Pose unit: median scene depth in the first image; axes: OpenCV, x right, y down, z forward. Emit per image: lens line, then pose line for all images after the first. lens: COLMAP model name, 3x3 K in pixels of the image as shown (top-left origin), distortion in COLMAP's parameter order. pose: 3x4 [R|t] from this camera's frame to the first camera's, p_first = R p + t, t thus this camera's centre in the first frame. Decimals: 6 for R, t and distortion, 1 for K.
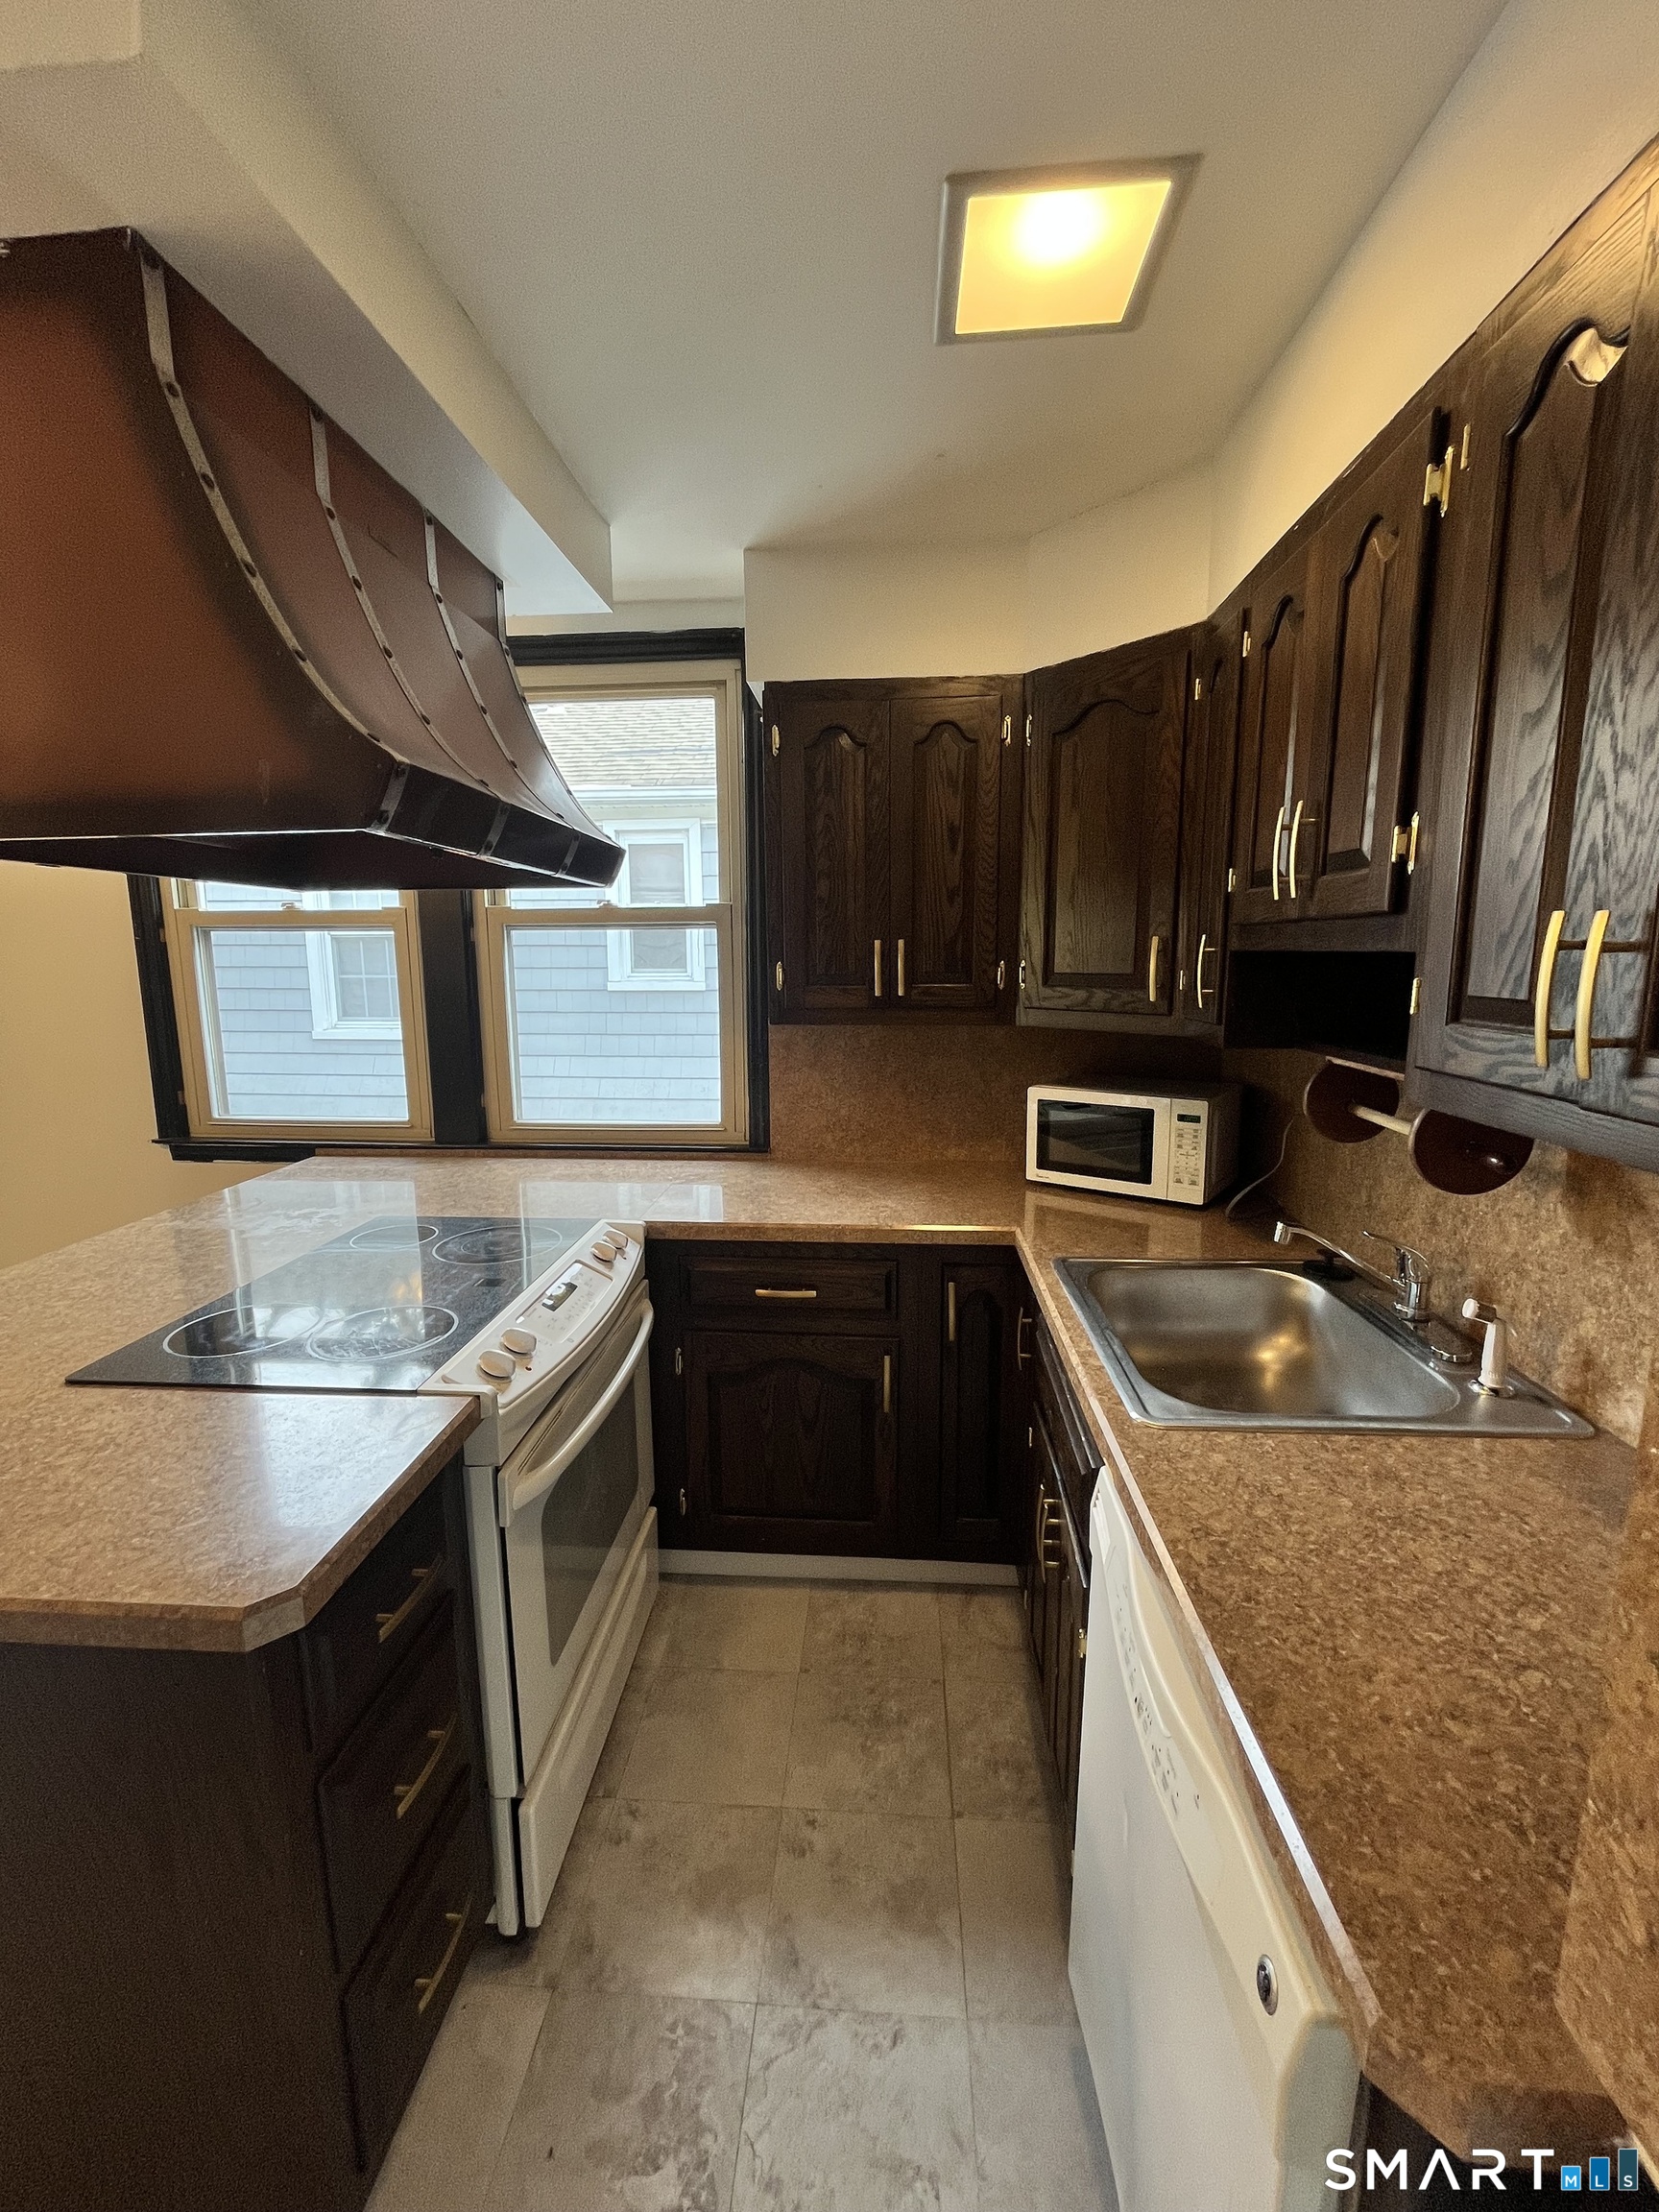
lens RADIAL K [[893.6, 0, 824.4], [0, 893.6, 1100.8], [0, 0, 1]] dist [-0.001016, -0.000445]
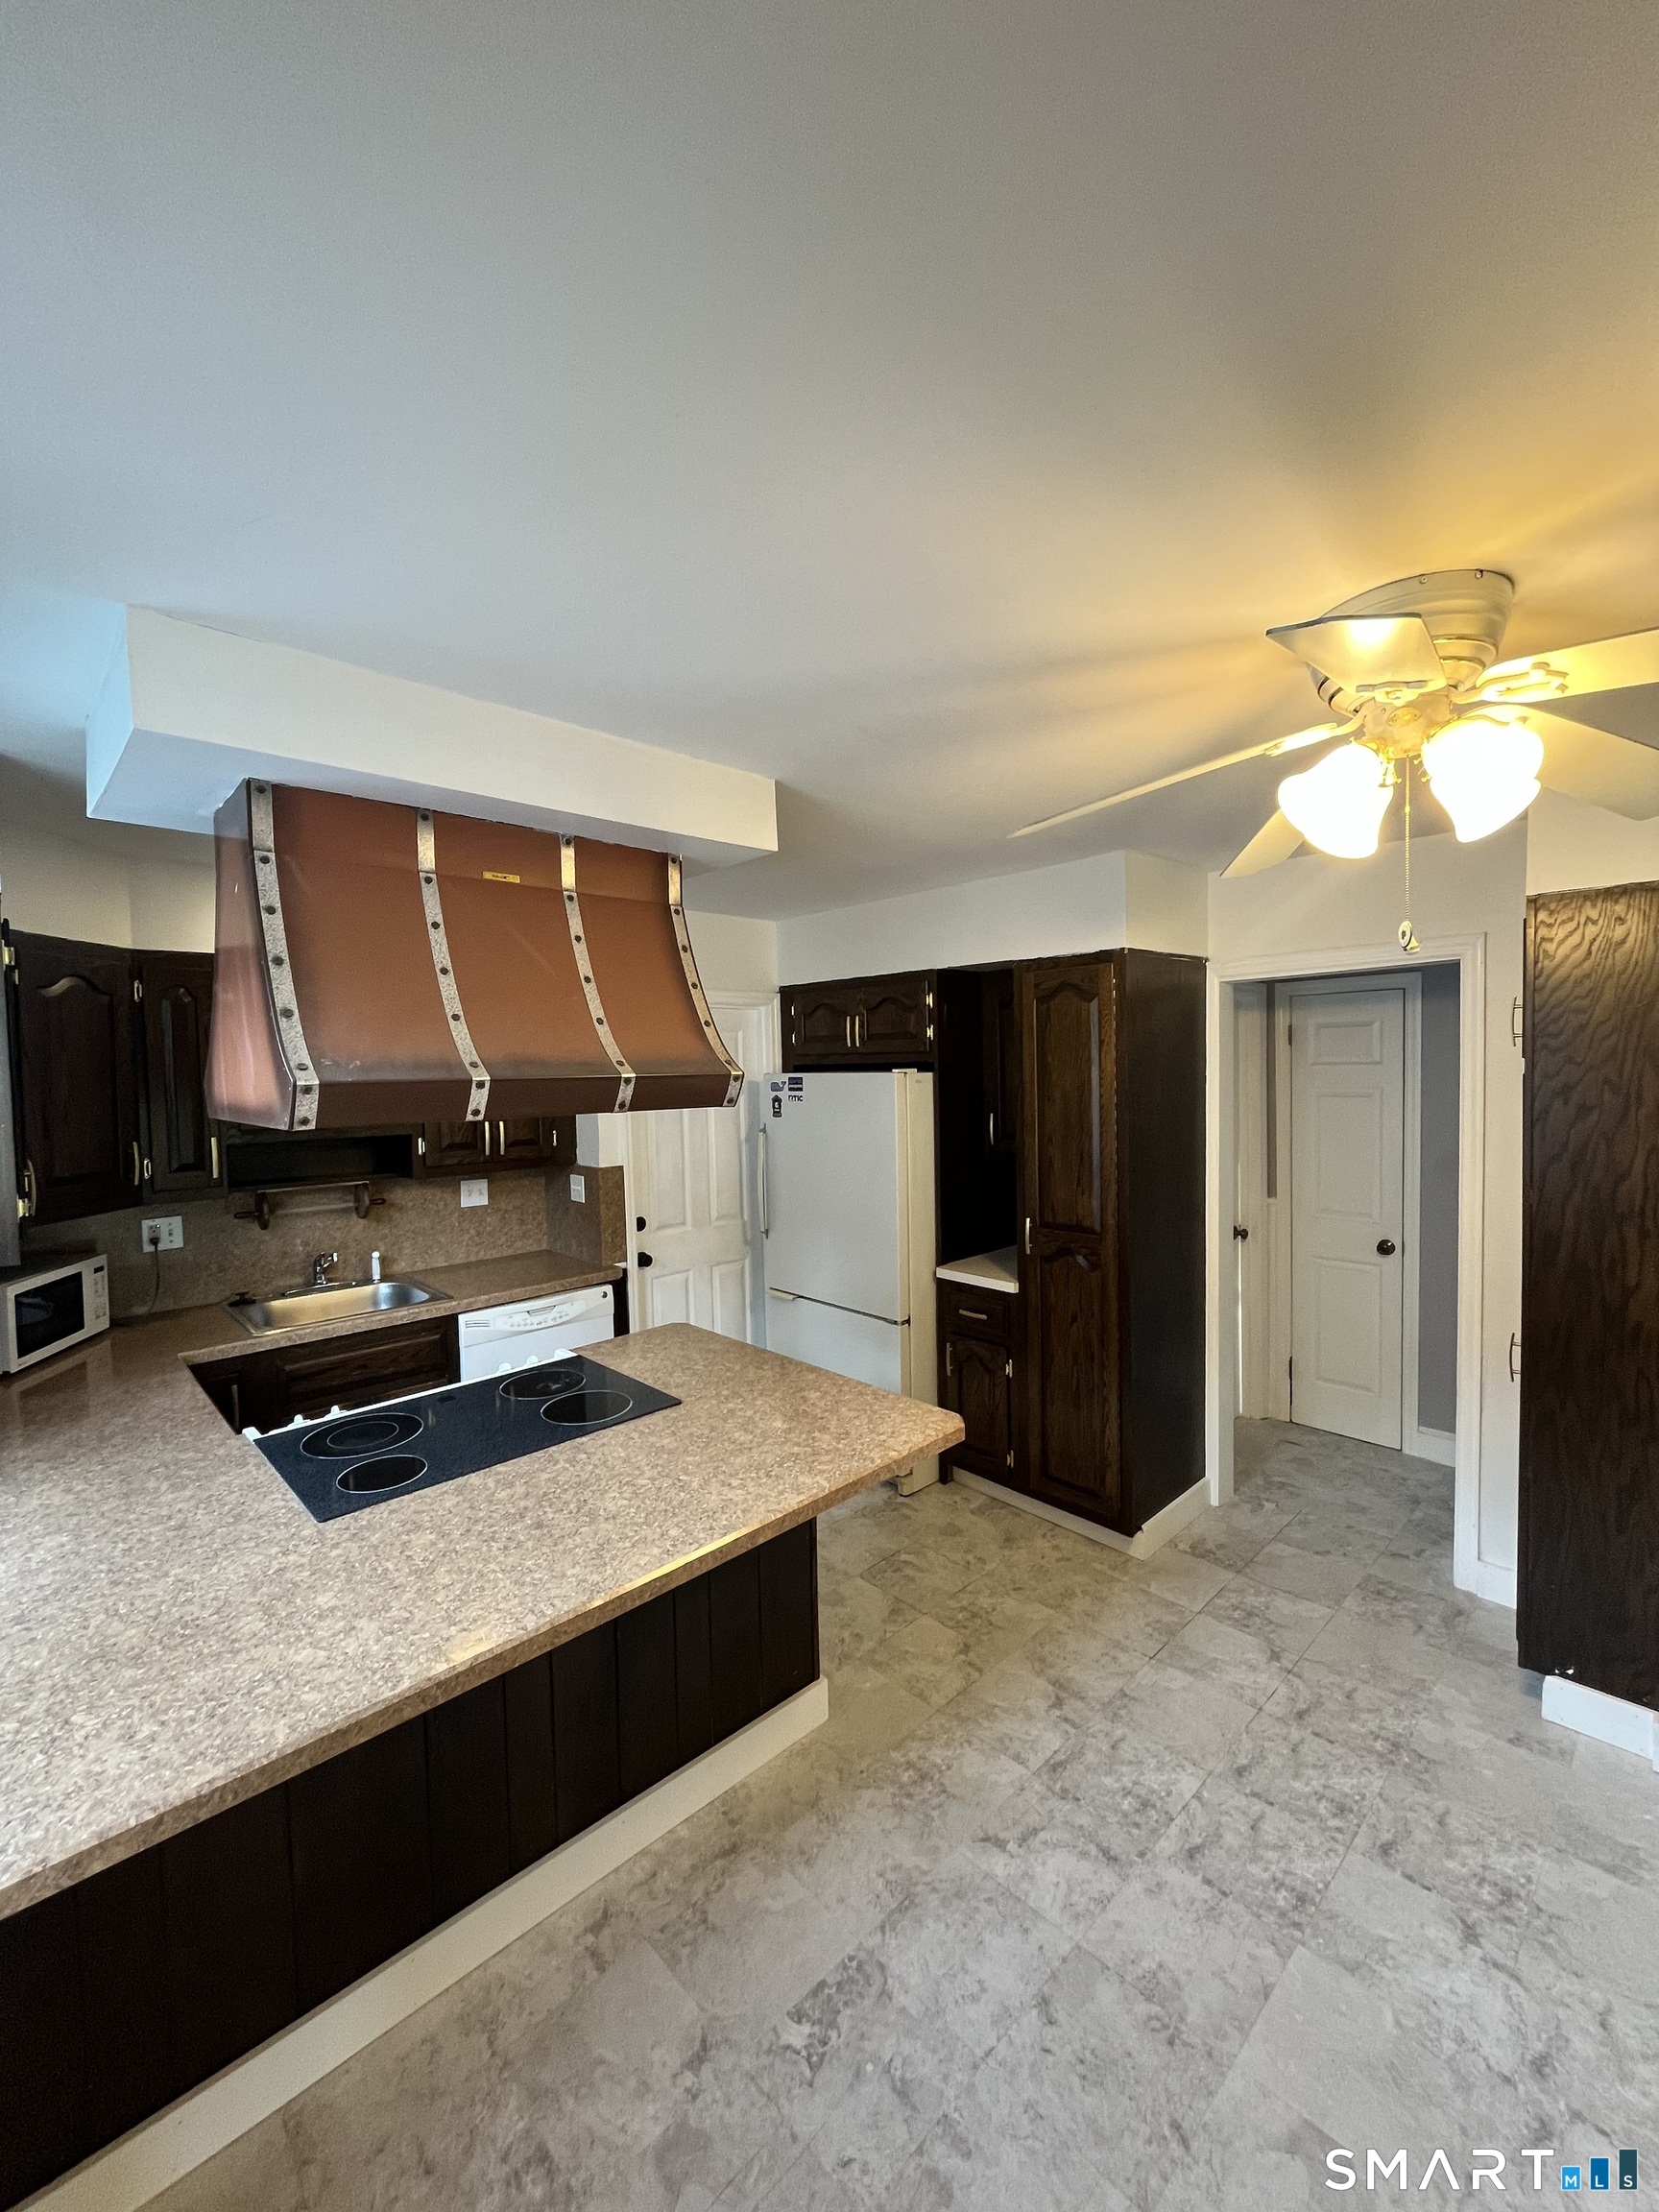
lens RADIAL K [[893.6, 0, 824.4], [0, 893.6, 1100.8], [0, 0, 1]] dist [-0.001016, -0.000445]
pose [[-0.738391, -0.007582, 0.674330, -1.233501], [0.130251, 0.979505, 0.153639, -0.274227], [-0.661674, 0.201278, -0.722270, 1.082283]]
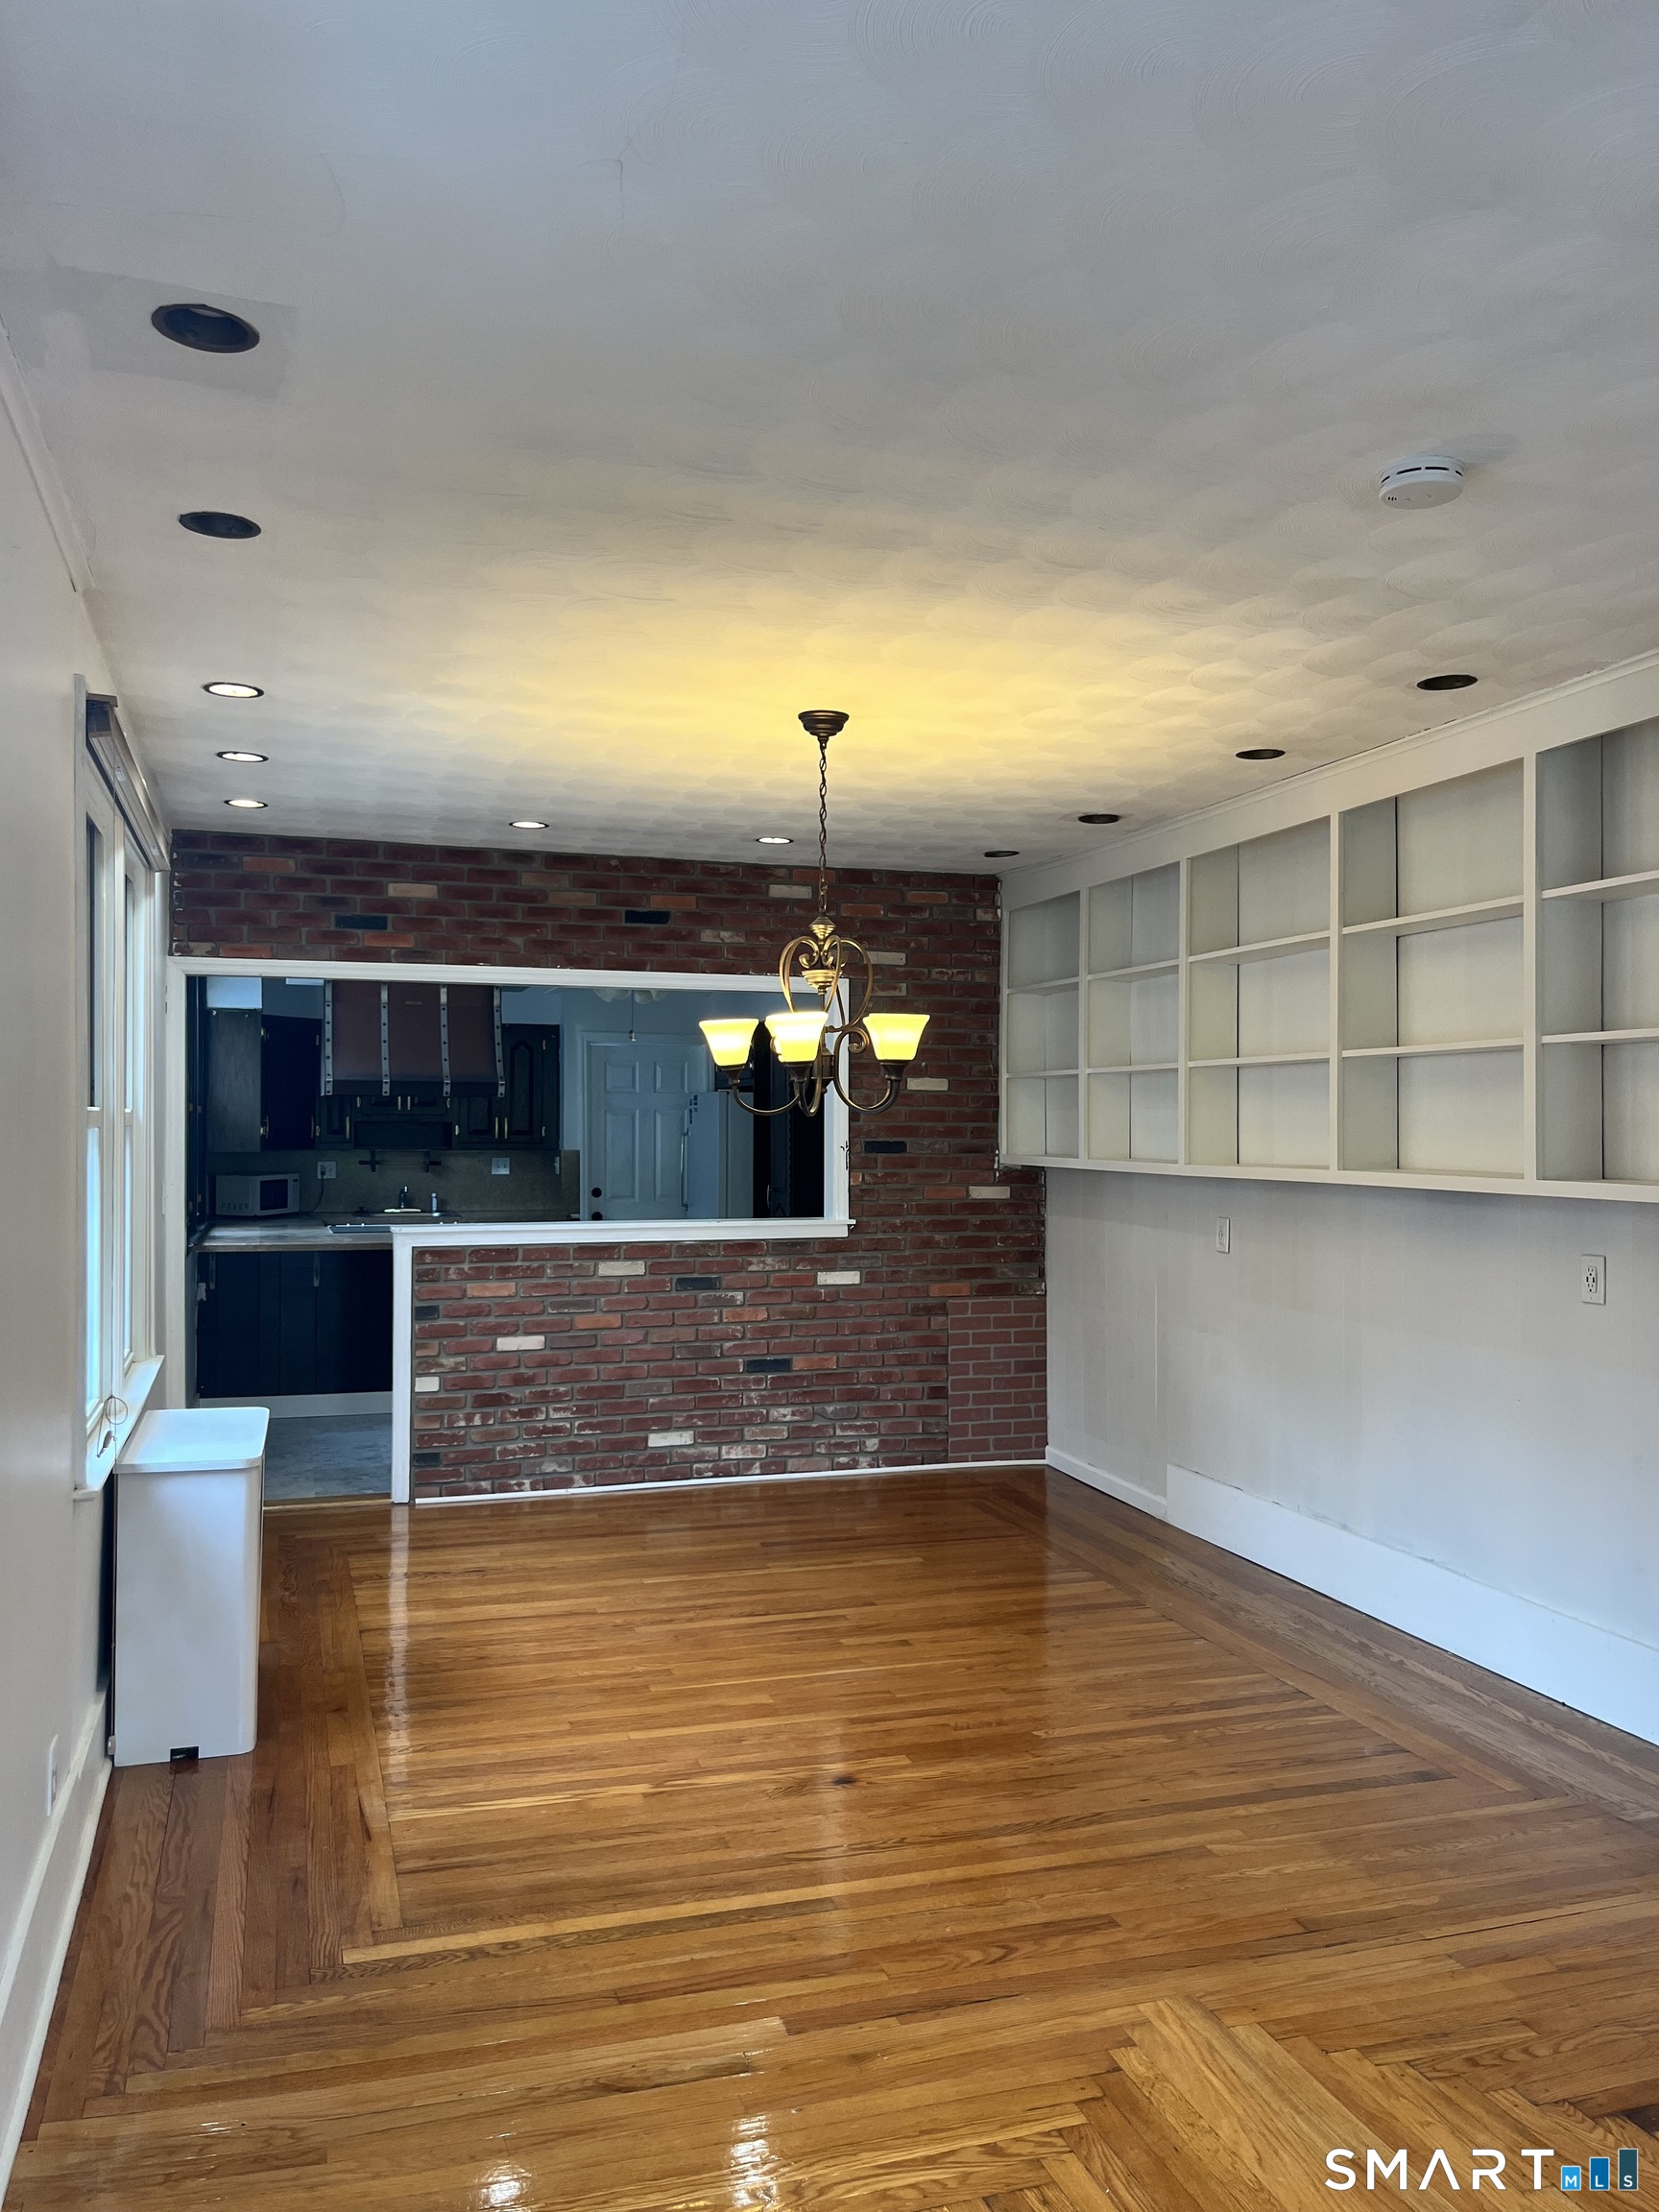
lens RADIAL K [[1673.6, 0, 829.5], [0, 1673.6, 1106.0], [0, 0, 1]] dist [0.011191, -0.002251]
pose [[-0.383235, 0.011906, 0.923574, -4.495850], [0.144884, 0.988314, 0.047378, -0.192895], [-0.912217, 0.151968, -0.380481, 1.285073]]
